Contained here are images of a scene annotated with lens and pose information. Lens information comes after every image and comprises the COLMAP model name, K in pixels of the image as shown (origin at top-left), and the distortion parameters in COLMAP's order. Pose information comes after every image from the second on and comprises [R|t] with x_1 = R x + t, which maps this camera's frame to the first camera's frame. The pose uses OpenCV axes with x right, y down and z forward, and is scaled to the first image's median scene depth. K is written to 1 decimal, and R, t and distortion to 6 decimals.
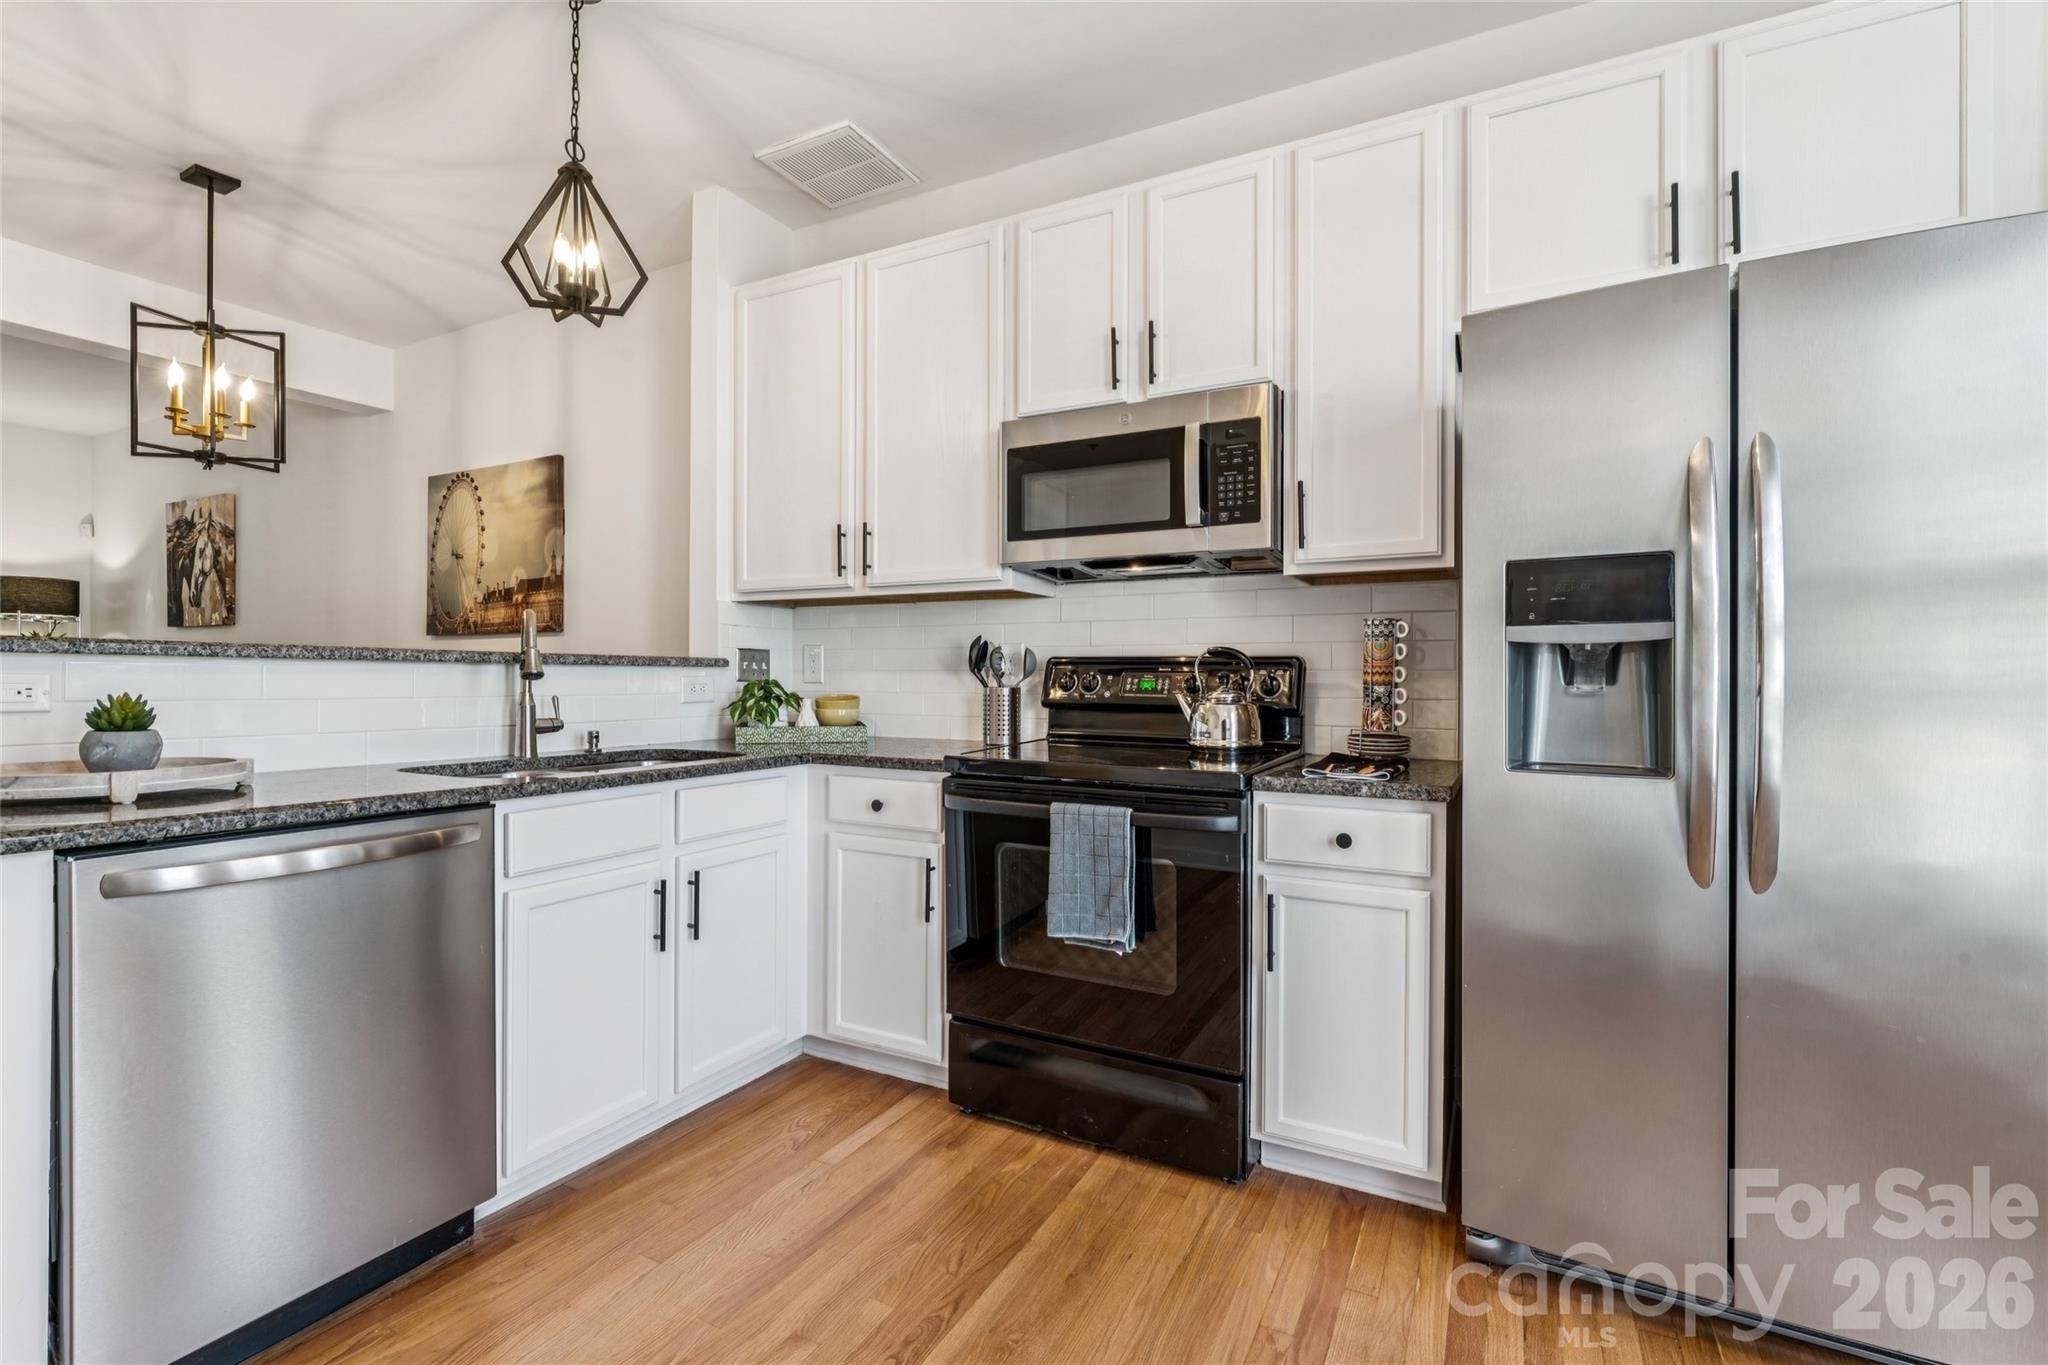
lens RADIAL K [[932.1, 0, 1029.2], [0, 932.1, 675.1], [0, 0, 1]] dist [-0.004731, 0.001079]
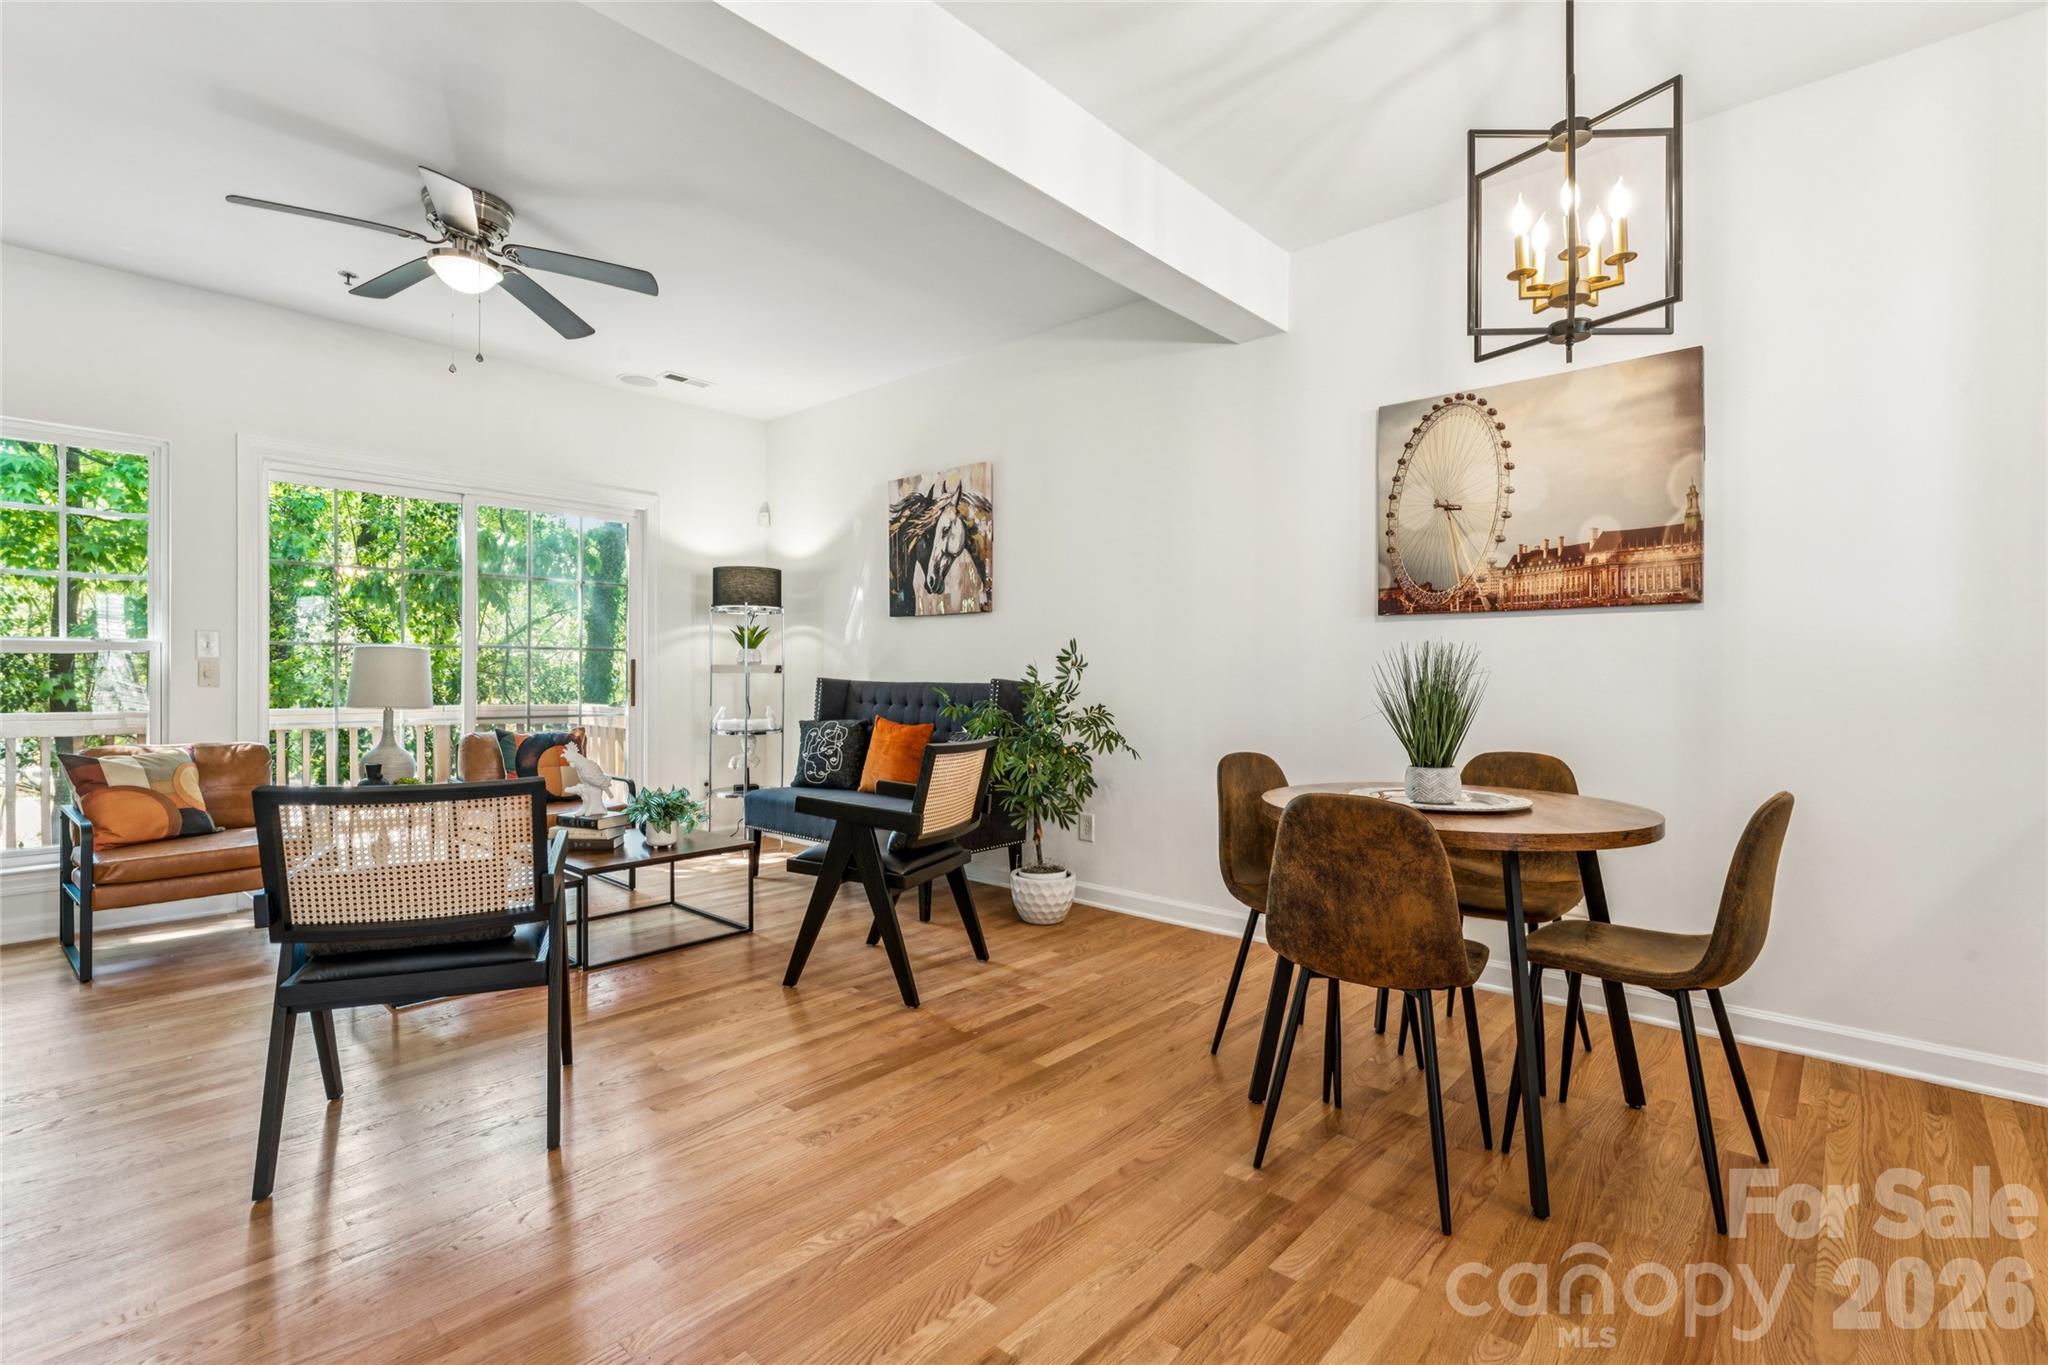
lens RADIAL K [[932.1, 0, 1020.1], [0, 932.1, 677.8], [0, 0, 1]] dist [-0.004731, 0.001079]
pose [[0.969703, -0.002342, -0.244278, -0.789980], [0.004473, 0.999957, 0.008170, 0.001068], [0.244248, -0.009015, 0.969671, 0.197807]]
